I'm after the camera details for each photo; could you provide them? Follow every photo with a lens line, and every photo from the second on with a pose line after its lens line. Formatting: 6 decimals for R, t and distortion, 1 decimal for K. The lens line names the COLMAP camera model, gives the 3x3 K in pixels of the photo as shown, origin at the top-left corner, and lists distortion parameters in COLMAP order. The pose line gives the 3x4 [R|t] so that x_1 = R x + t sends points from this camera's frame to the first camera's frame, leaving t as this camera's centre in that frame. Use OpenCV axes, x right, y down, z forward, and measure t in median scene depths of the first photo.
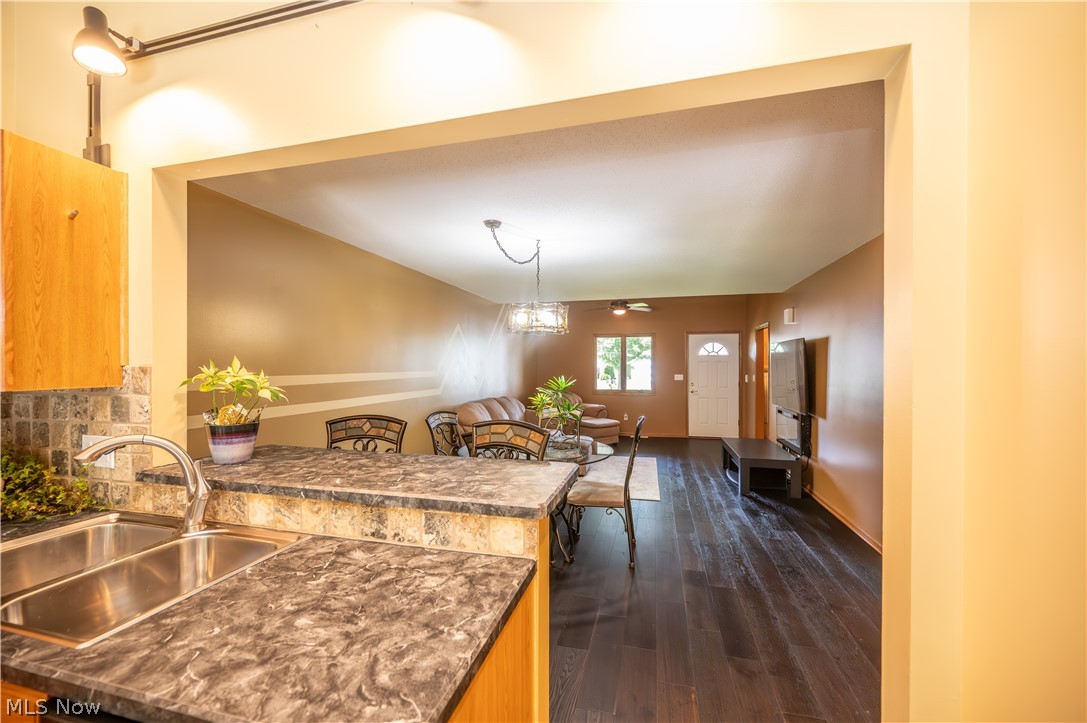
lens RADIAL K [[428.8, 0, 520.9], [0, 428.8, 365.2], [0, 0, 1]] dist [-0.000262, -0.000357]
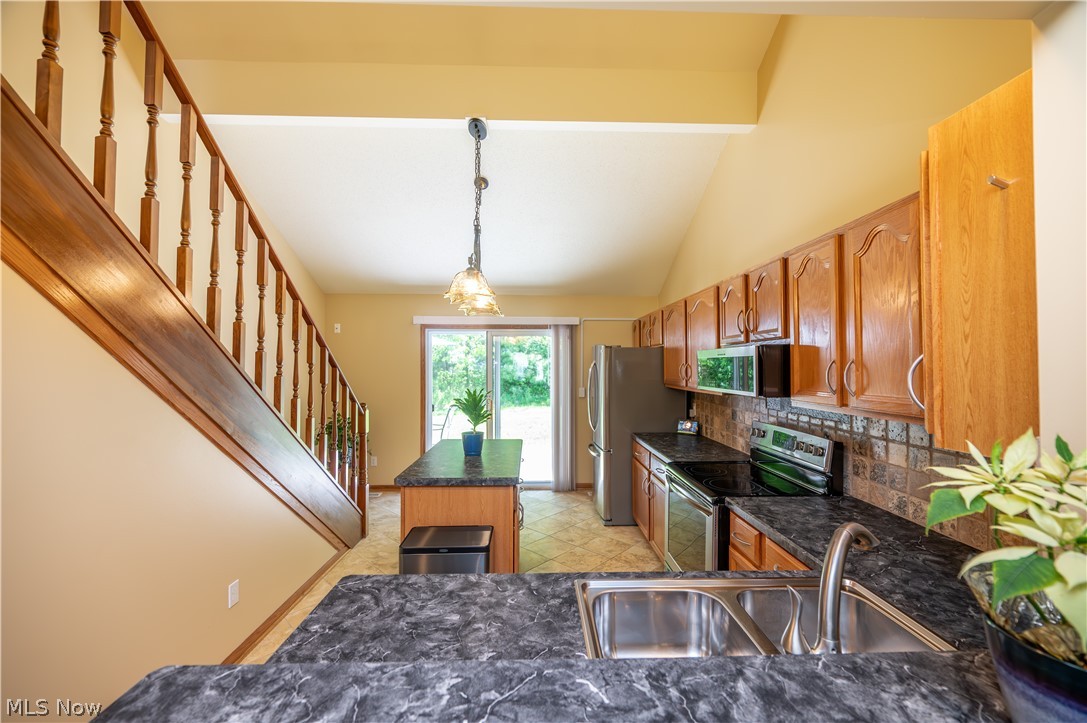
lens RADIAL K [[428.8, 0, 543.2], [0, 428.8, 362.1], [0, 0, 1]] dist [-0.000262, -0.000357]
pose [[-0.948005, -0.003546, -0.318235, -0.196997], [-0.000506, 0.999953, -0.009634, -0.075428], [0.318254, -0.008972, -0.947963, 1.265917]]
